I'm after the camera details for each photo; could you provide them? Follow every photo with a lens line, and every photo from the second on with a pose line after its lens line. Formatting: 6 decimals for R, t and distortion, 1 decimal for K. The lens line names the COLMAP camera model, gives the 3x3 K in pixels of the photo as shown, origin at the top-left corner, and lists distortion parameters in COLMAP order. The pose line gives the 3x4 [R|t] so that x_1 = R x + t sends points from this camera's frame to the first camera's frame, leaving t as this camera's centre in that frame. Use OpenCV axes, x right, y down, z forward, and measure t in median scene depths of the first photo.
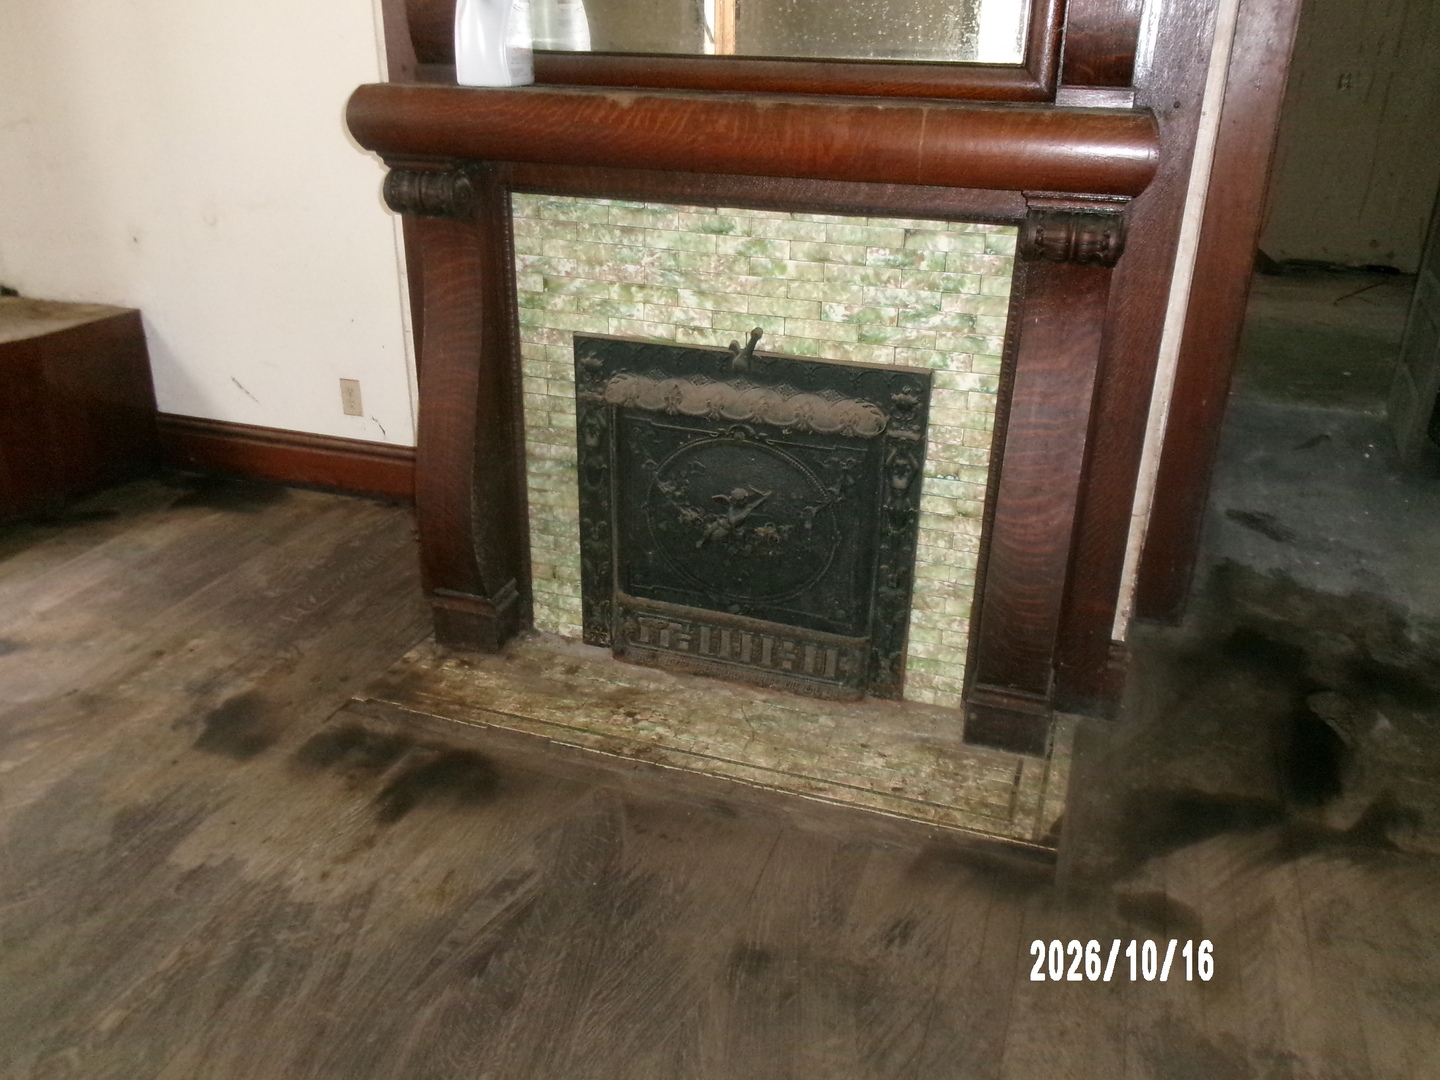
lens RADIAL K [[1206.9, 0, 721.9], [0, 1206.9, 532.3], [0, 0, 1]] dist [0.015914, 0.015536]
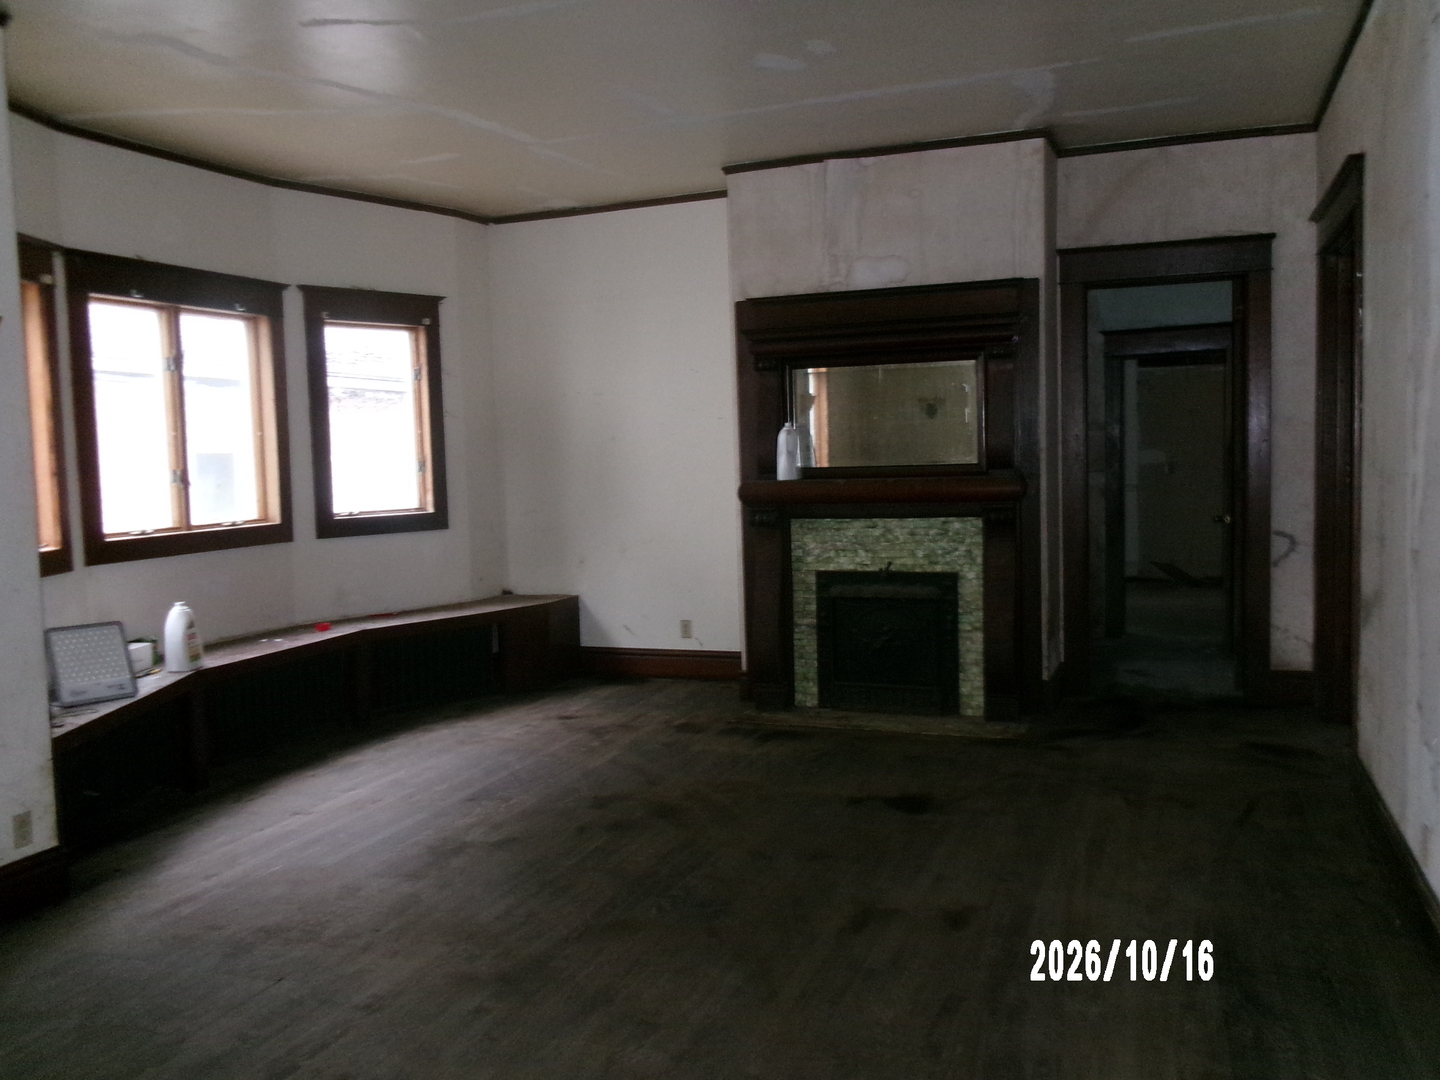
lens RADIAL K [[1206.9, 0, 725.2], [0, 1206.9, 539.1], [0, 0, 1]] dist [0.015914, 0.015536]
pose [[0.997983, -0.044620, -0.045146, -0.201069], [0.028090, 0.948254, -0.316267, 0.587078], [0.056922, 0.314361, 0.947596, -1.482128]]
